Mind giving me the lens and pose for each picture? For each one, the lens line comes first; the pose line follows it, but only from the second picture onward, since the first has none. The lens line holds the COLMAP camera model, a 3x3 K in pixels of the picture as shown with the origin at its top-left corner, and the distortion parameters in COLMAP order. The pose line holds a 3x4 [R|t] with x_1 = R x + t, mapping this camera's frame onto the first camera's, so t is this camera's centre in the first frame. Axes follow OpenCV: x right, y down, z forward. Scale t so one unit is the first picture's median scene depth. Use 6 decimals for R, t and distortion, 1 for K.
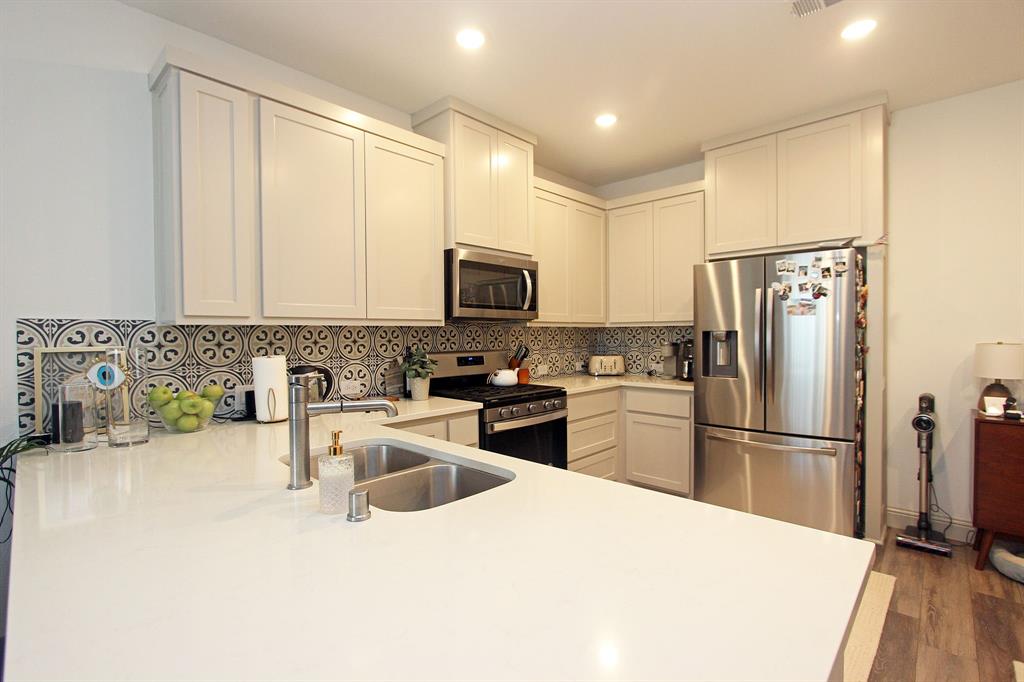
lens RADIAL K [[474.7, 0, 512.0], [0, 474.7, 341.0], [0, 0, 1]] dist [-0.002416, -0.000670]
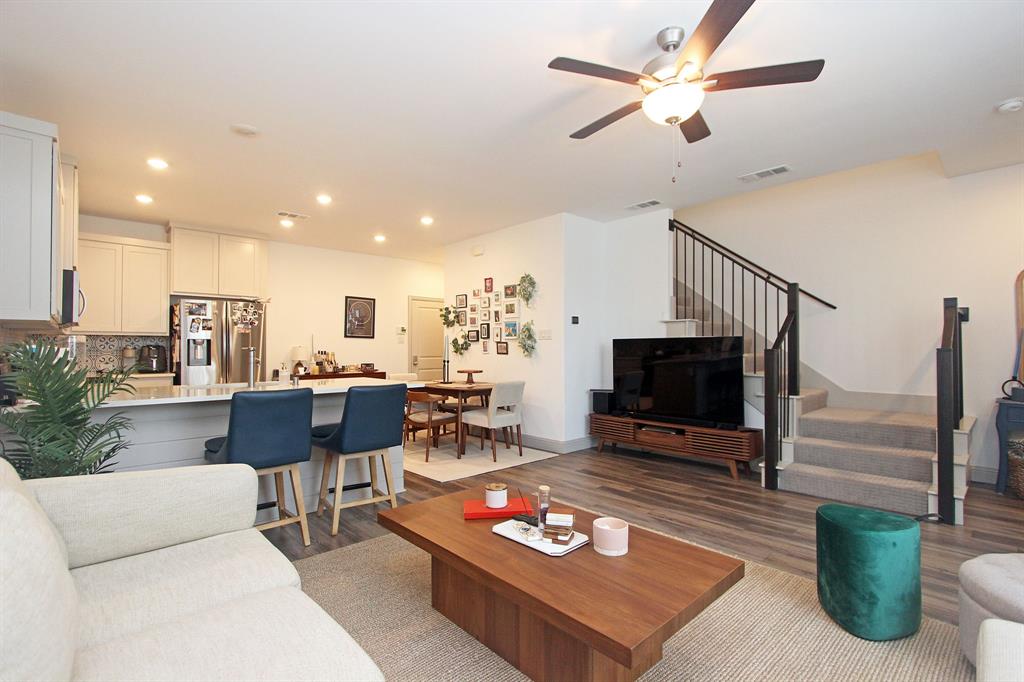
lens RADIAL K [[474.7, 0, 512.0], [0, 474.7, 341.0], [0, 0, 1]] dist [-0.002416, -0.000670]
pose [[0.092732, 0.015260, 0.995574, -1.301524], [0.034984, 0.999215, -0.018574, 0.068009], [-0.995076, 0.036552, 0.092126, -0.314953]]
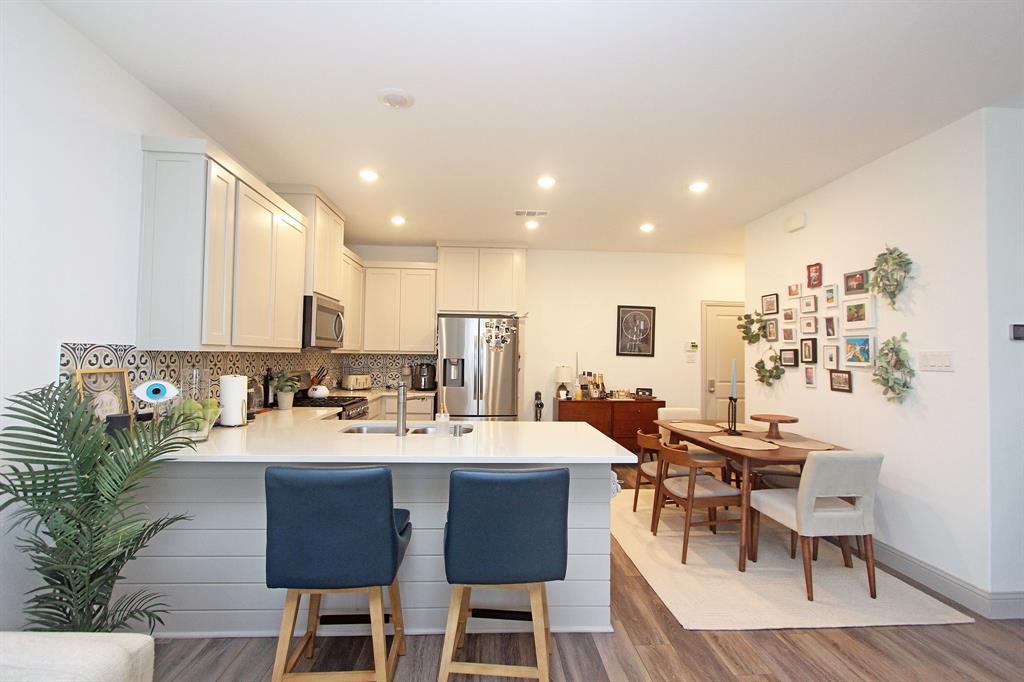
lens RADIAL K [[474.7, 0, 512.0], [0, 474.7, 341.0], [0, 0, 1]] dist [-0.002416, -0.000670]
pose [[0.700134, 0.030784, 0.713347, -0.666784], [0.009451, 0.998583, -0.052369, 0.010345], [-0.713949, 0.043407, 0.698851, -0.331836]]
